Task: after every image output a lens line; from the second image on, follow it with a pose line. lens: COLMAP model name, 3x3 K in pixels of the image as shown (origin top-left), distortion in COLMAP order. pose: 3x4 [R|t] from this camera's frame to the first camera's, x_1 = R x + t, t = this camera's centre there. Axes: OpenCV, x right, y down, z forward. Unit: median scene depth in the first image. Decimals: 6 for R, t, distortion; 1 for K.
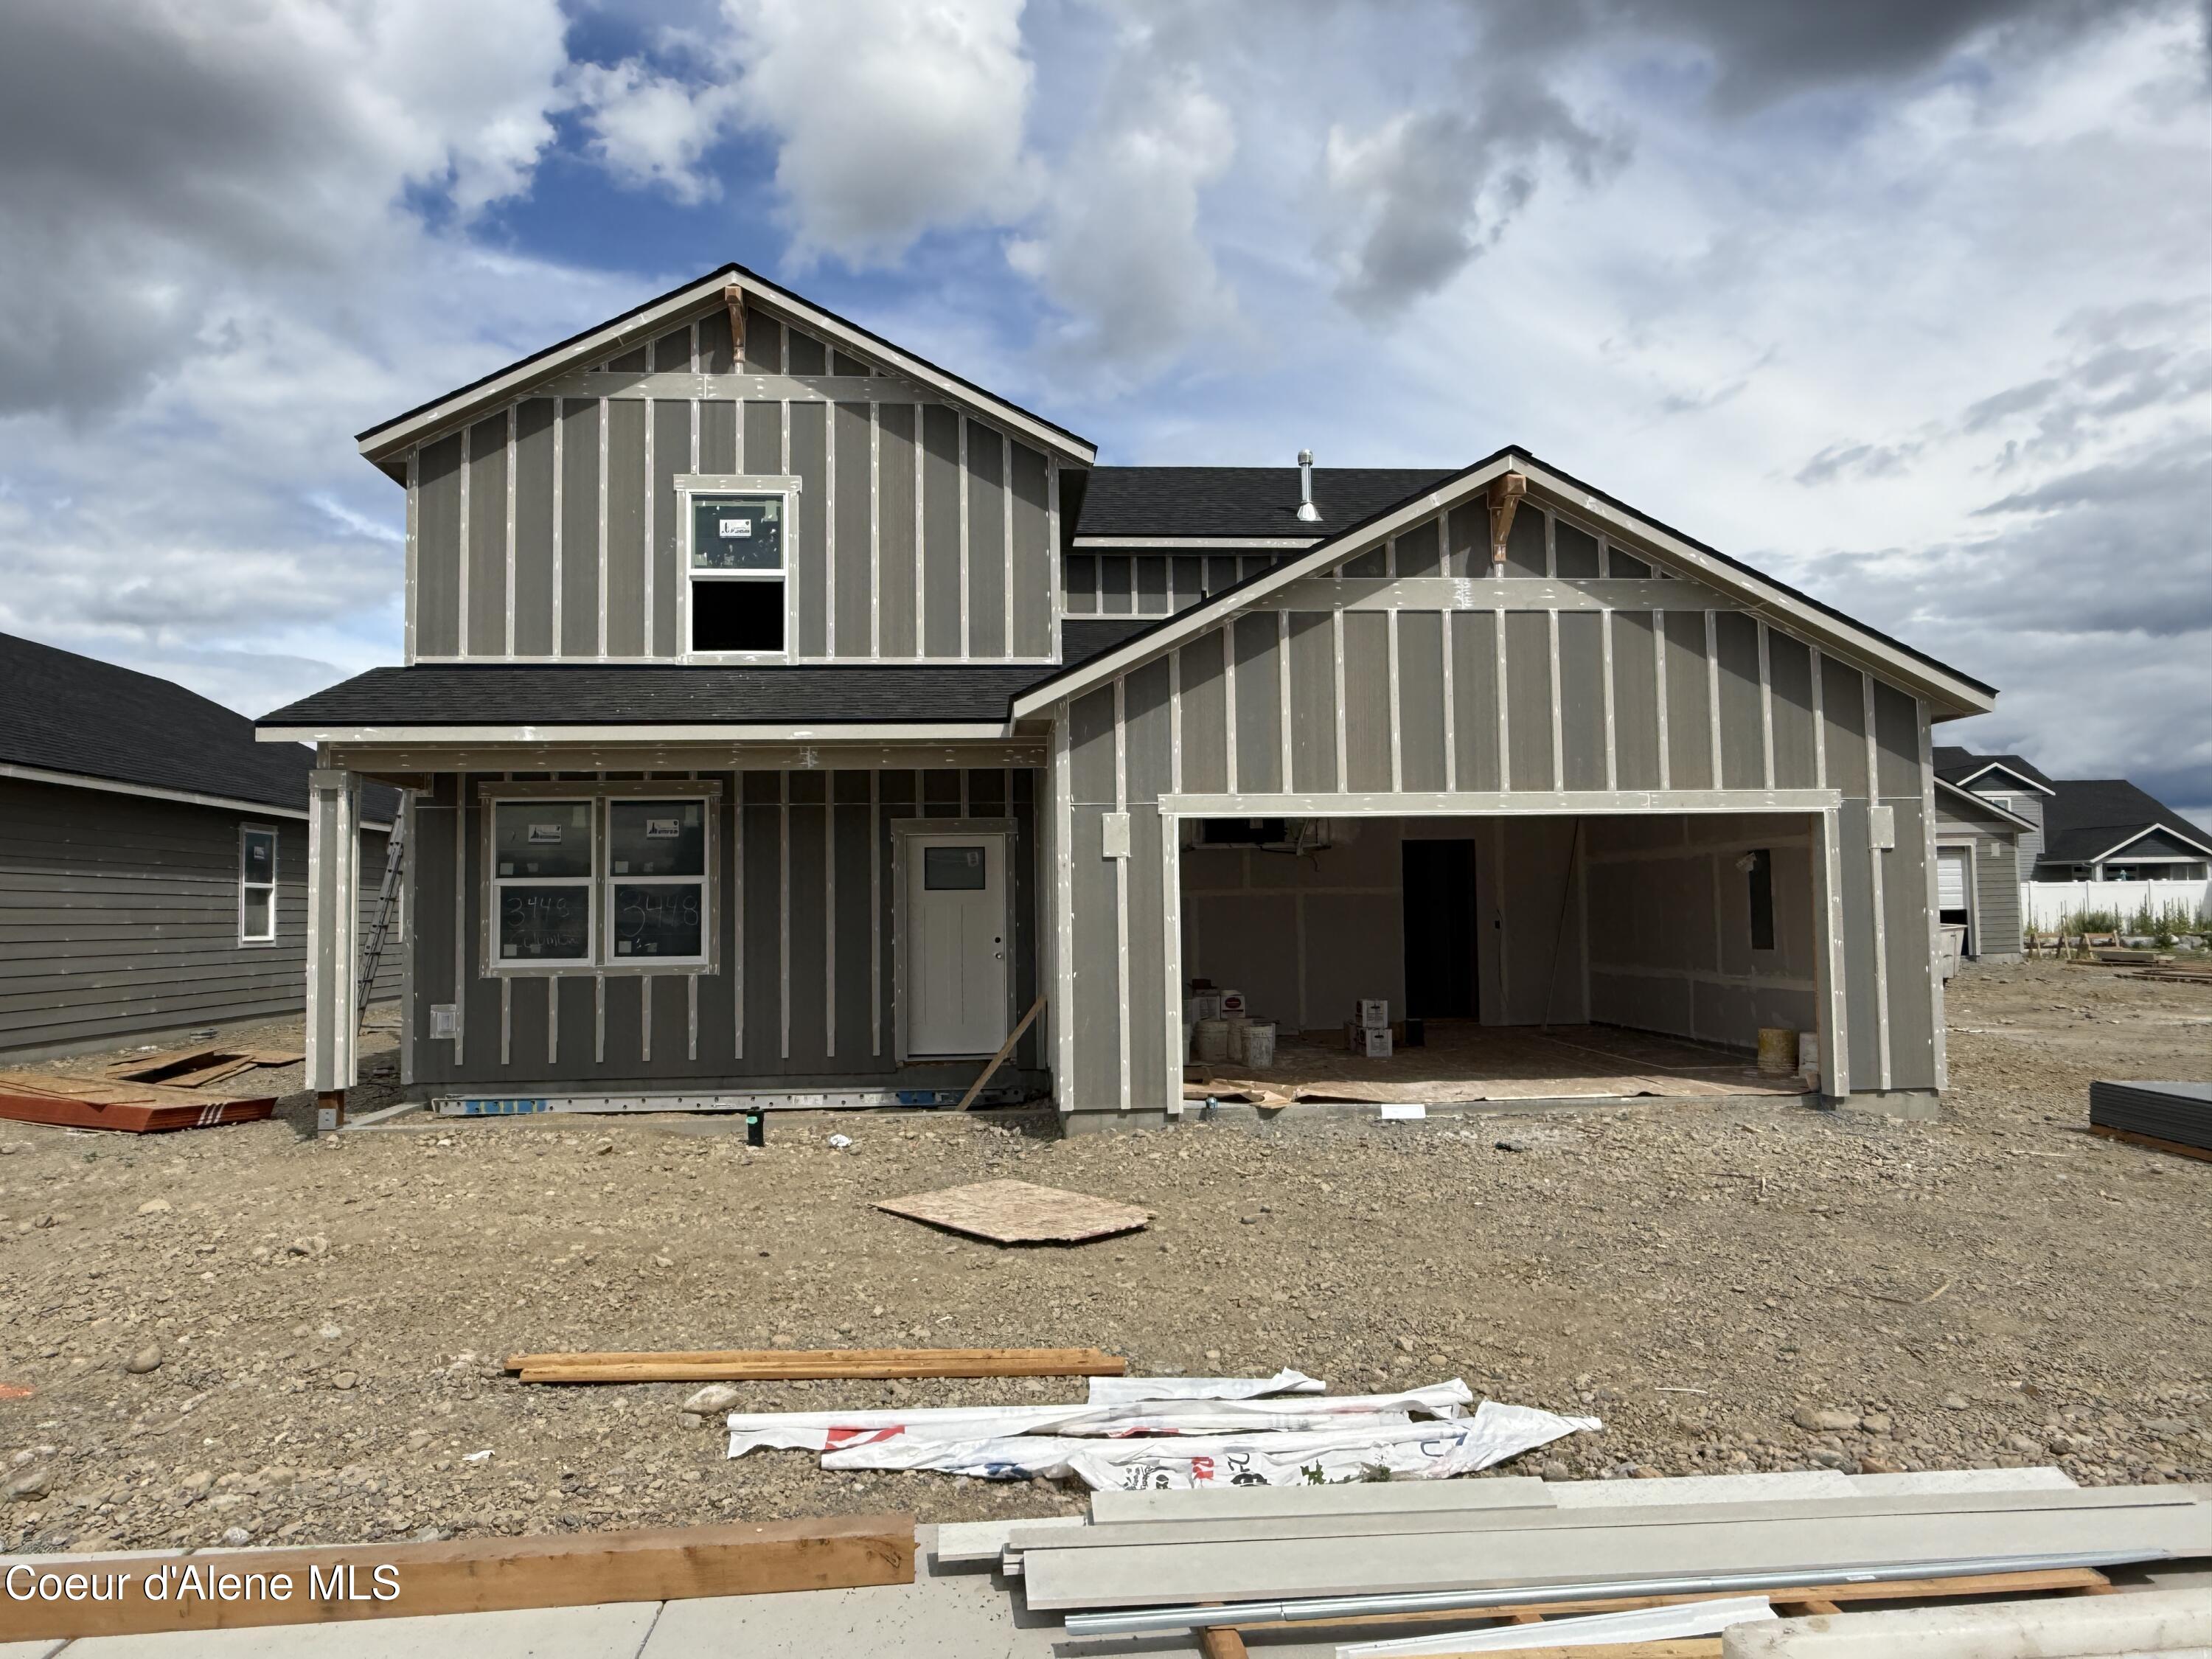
lens RADIAL K [[1558.1, 0, 1142.0], [0, 1558.1, 816.0], [0, 0, 1]] dist [-0.013531, 0.011449]
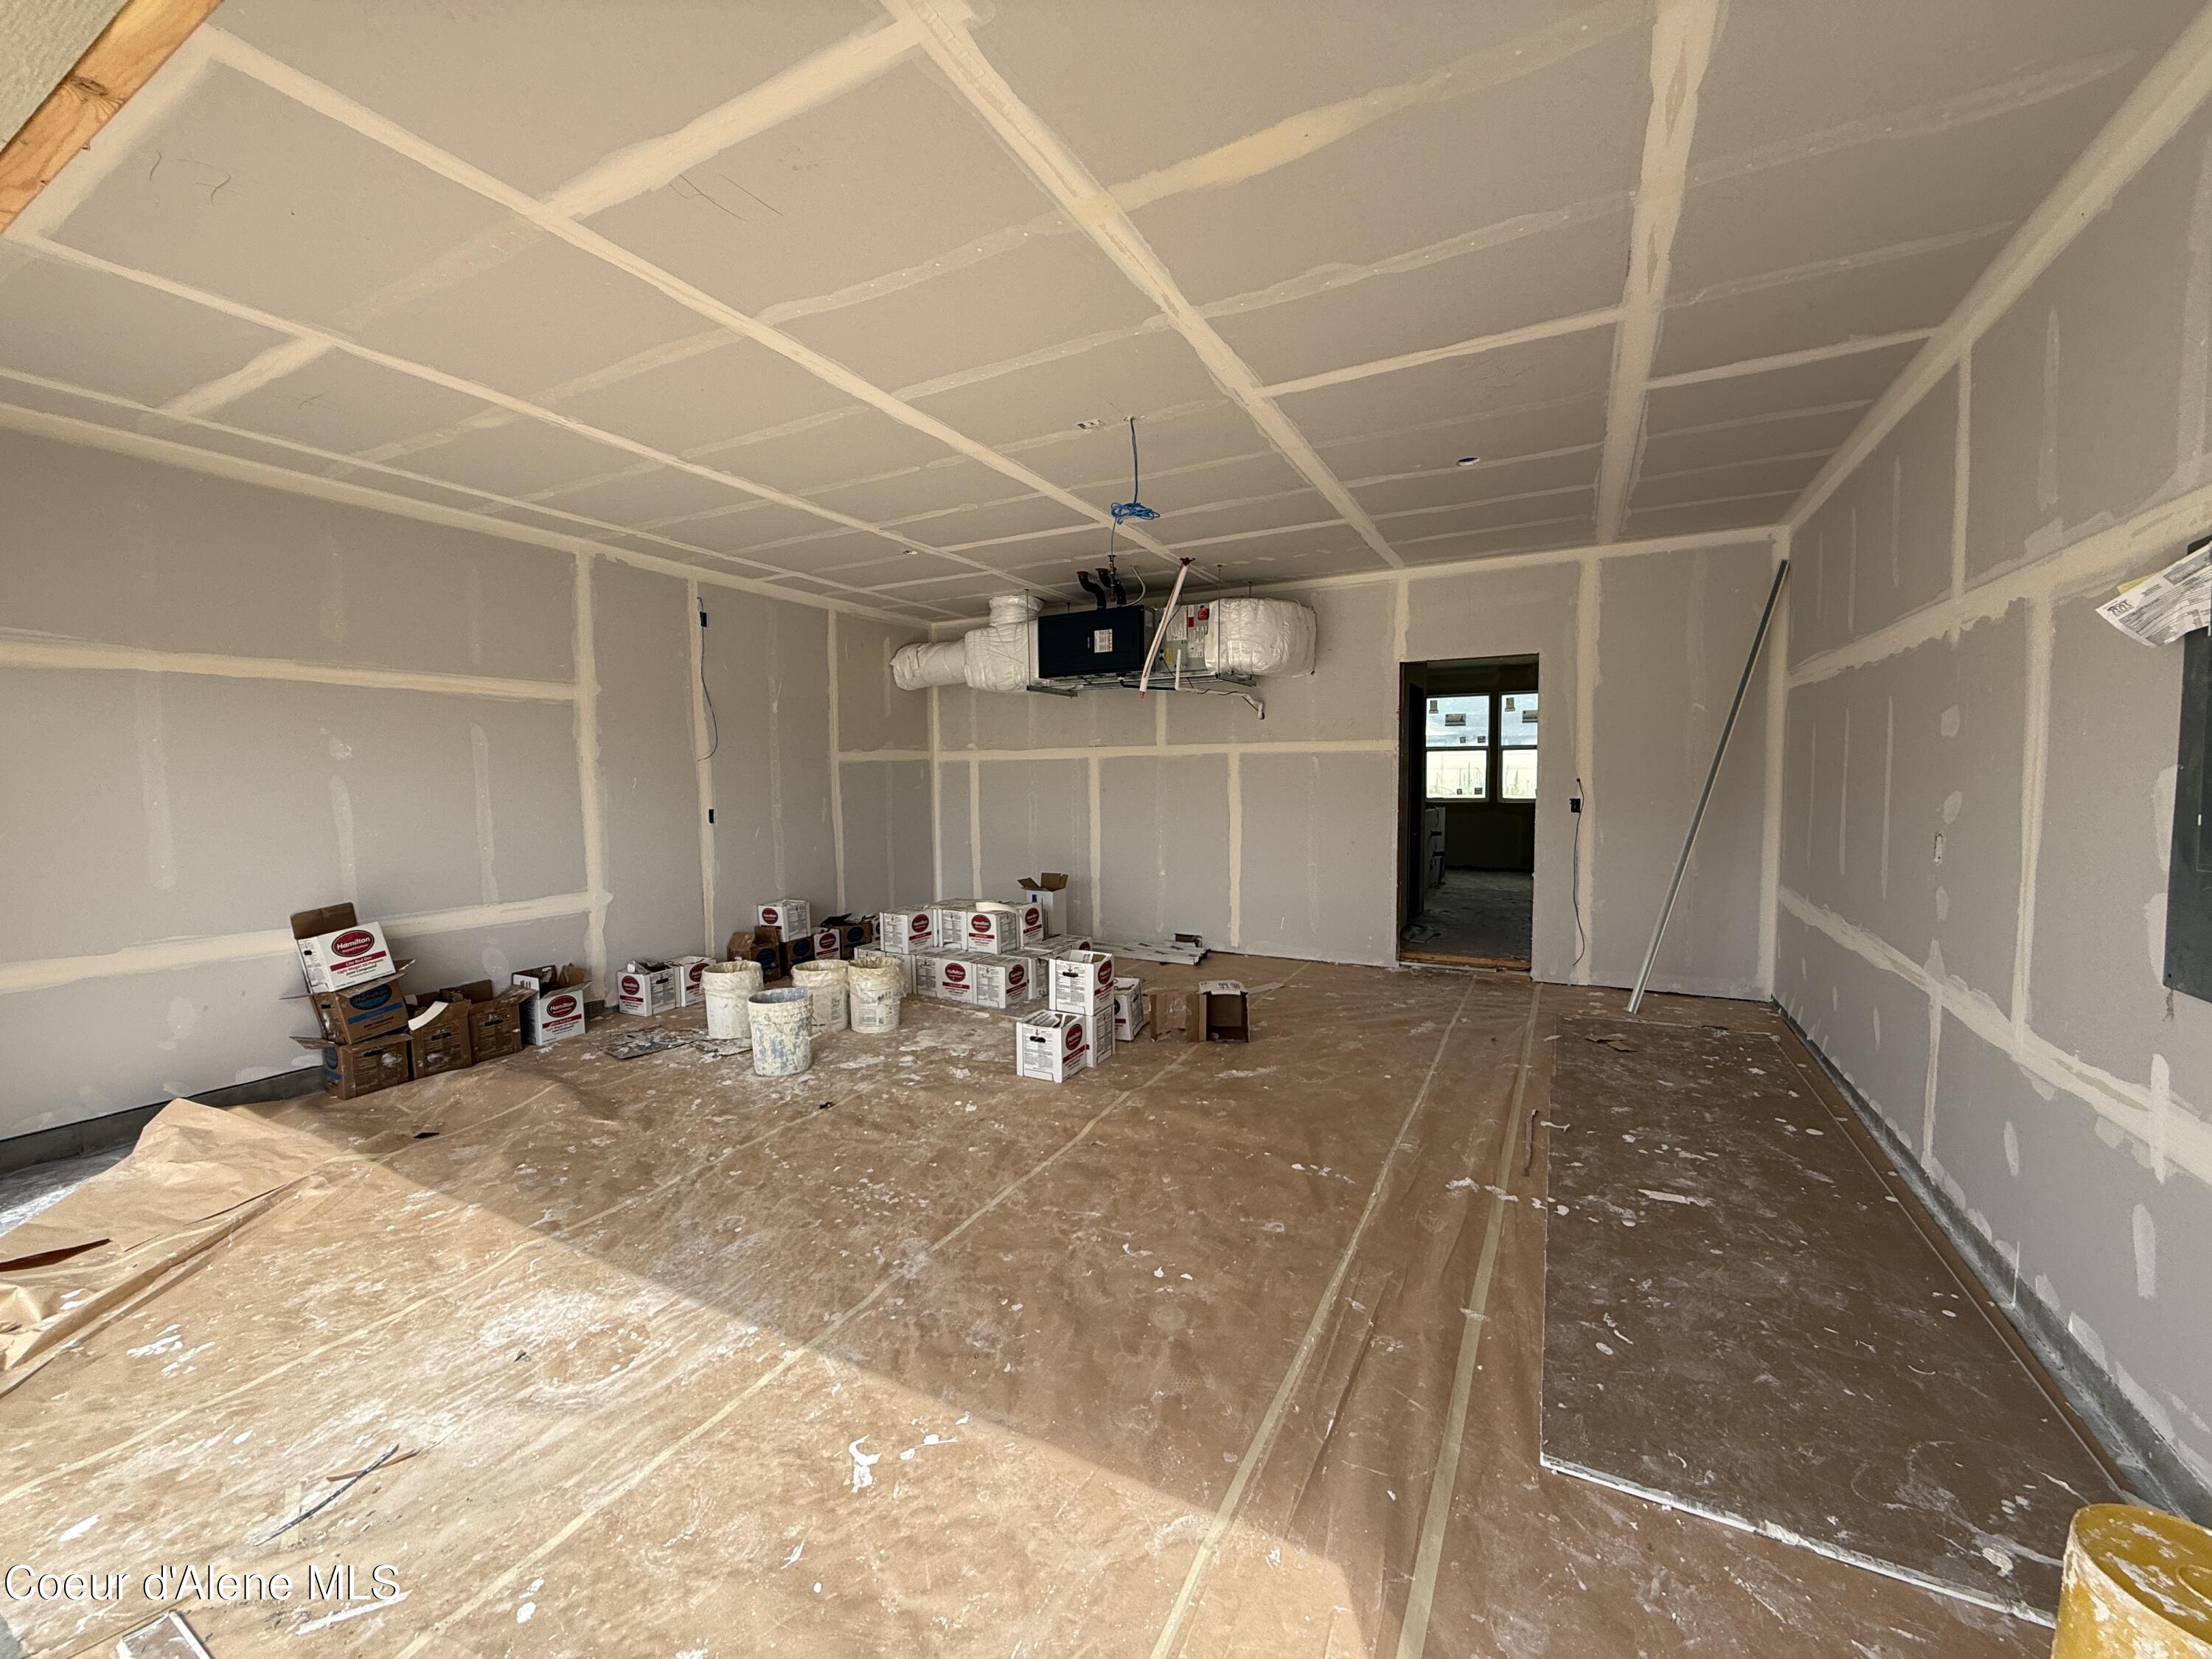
lens RADIAL K [[910.3, 0, 1105.9], [0, 910.3, 827.6], [0, 0, 1]] dist [-0.001838, 0.000899]
pose [[0.826336, 0.038952, -0.561829, 0.350296], [0.032817, 0.992580, 0.117083, 0.044293], [0.562221, -0.115187, 0.818926, 0.829567]]
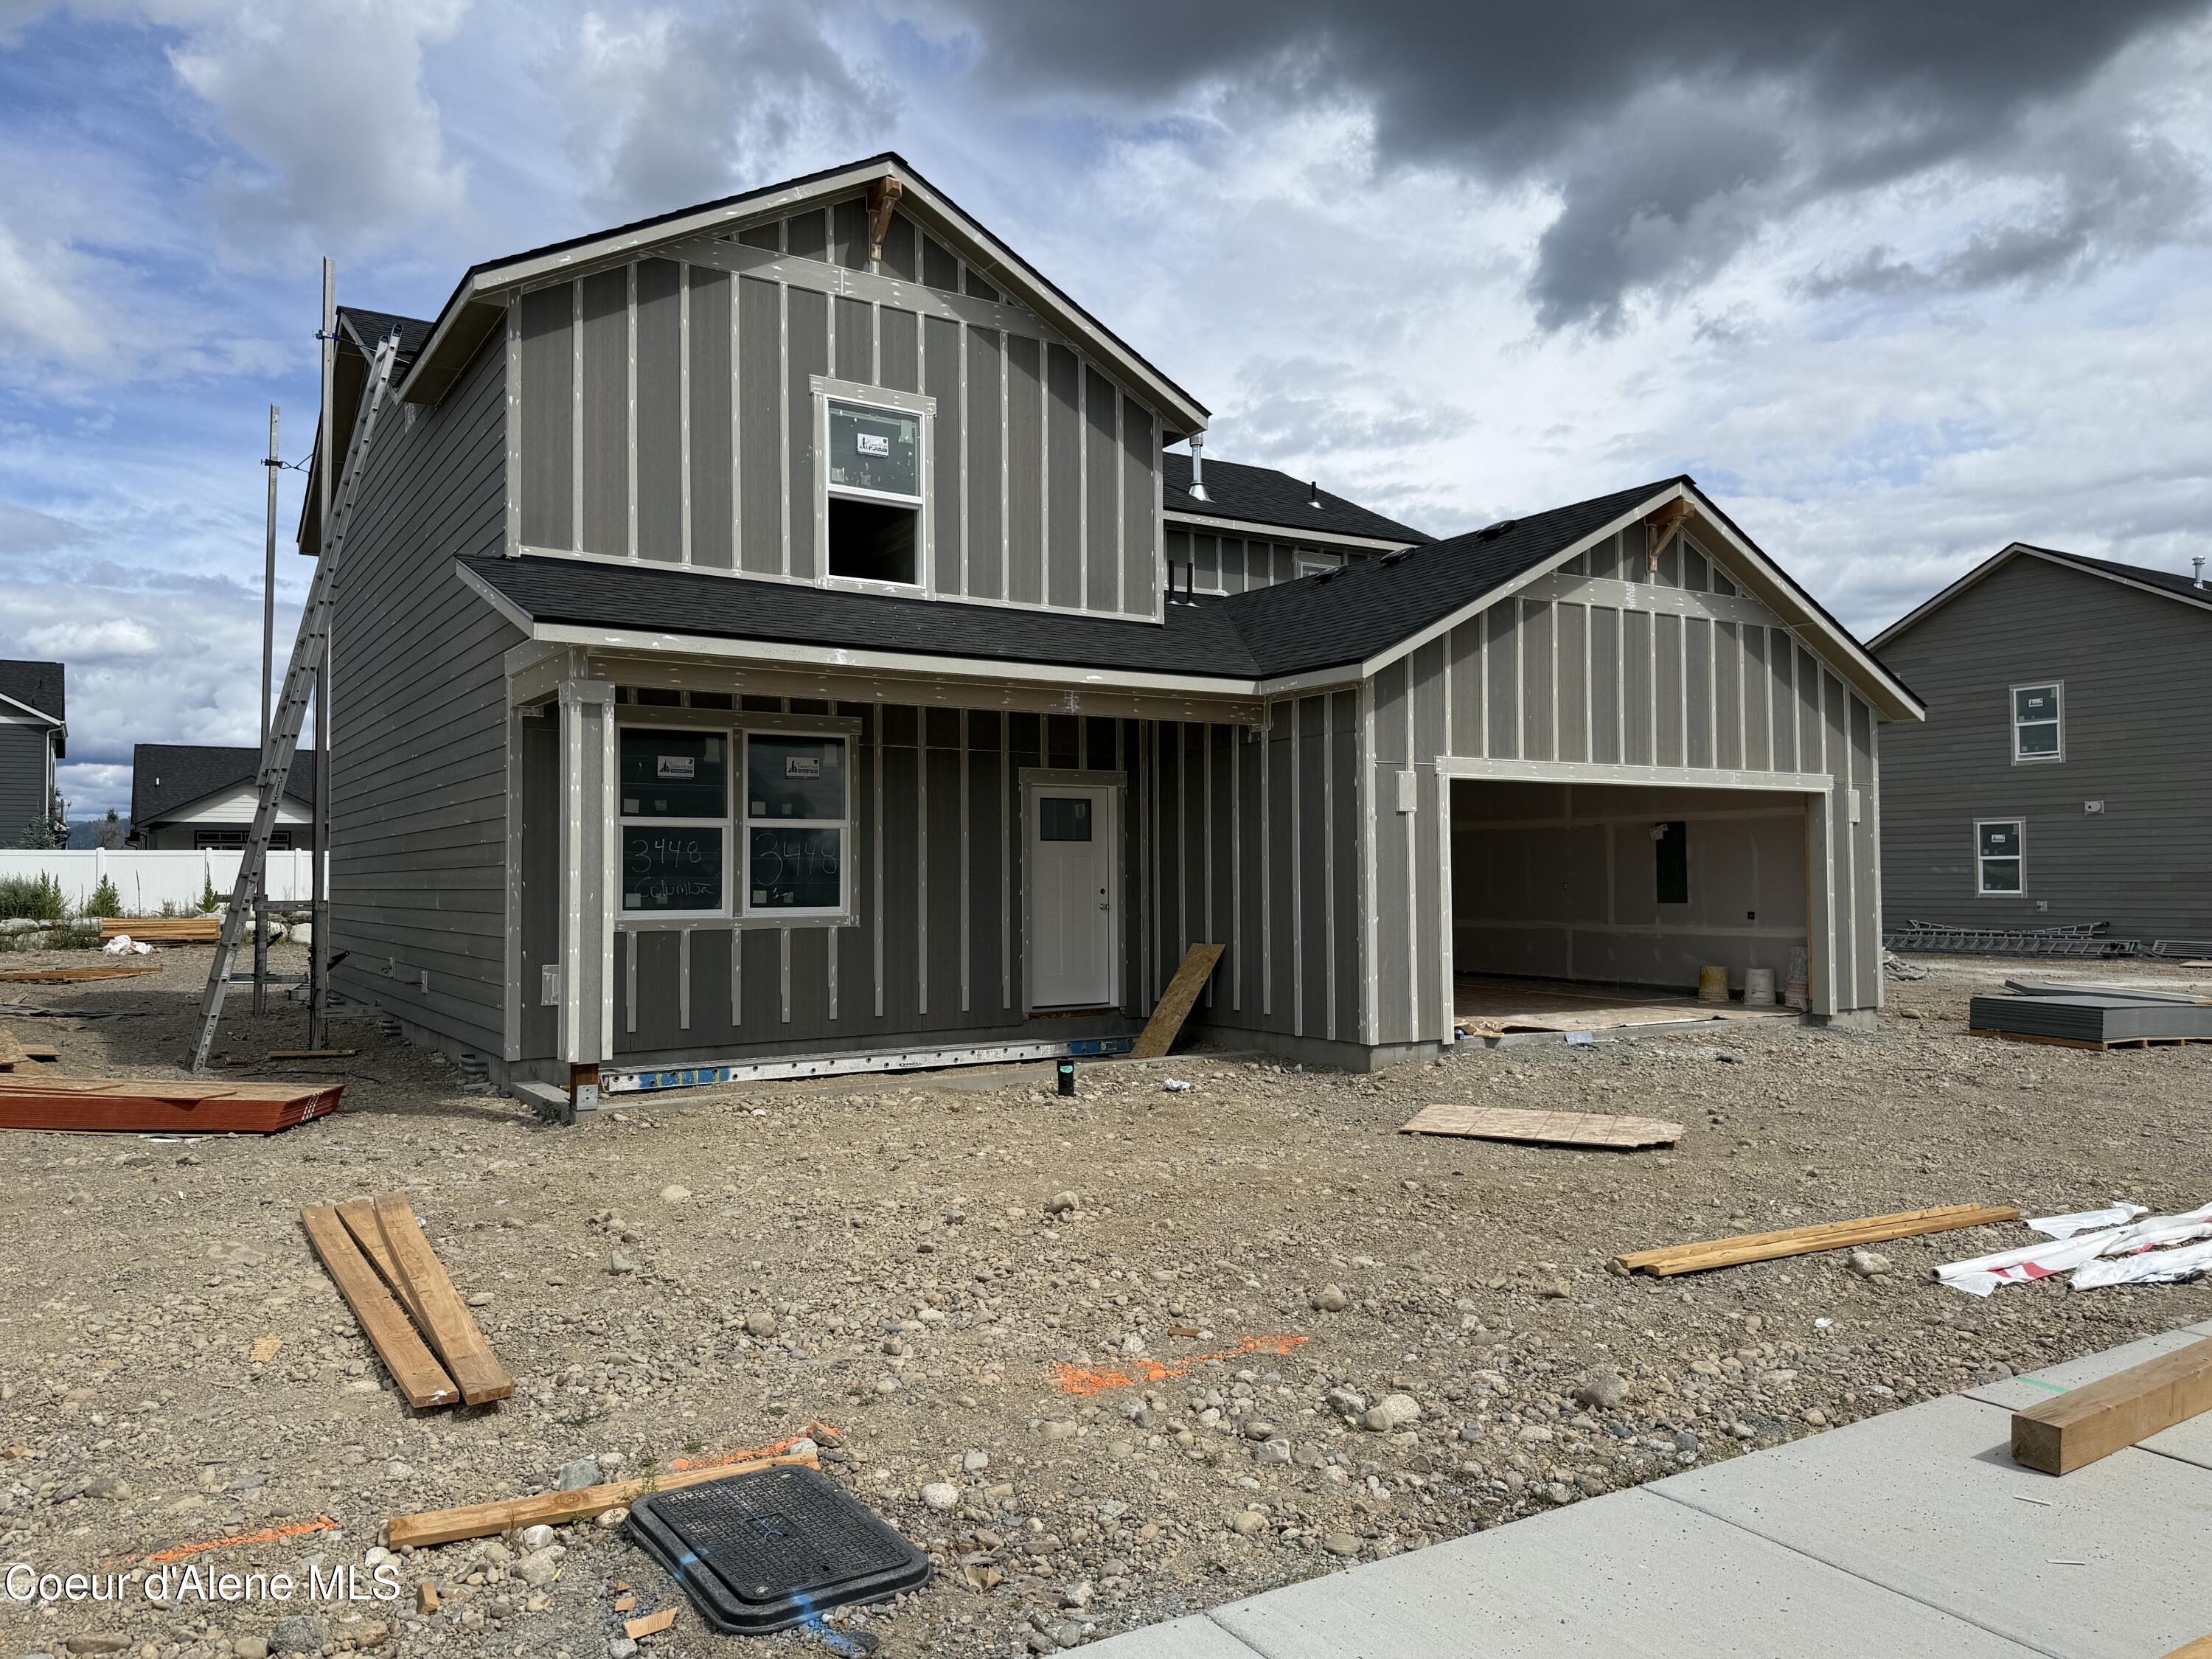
lens RADIAL K [[1558.5, 0, 1130.4], [0, 1558.5, 842.6], [0, 0, 1]] dist [0.062037, -0.033545]
pose [[0.886939, 0.020009, 0.461453, -0.561146], [-0.035464, 0.999062, 0.024843, 0.022696], [-0.460523, -0.038399, 0.886817, 0.098757]]
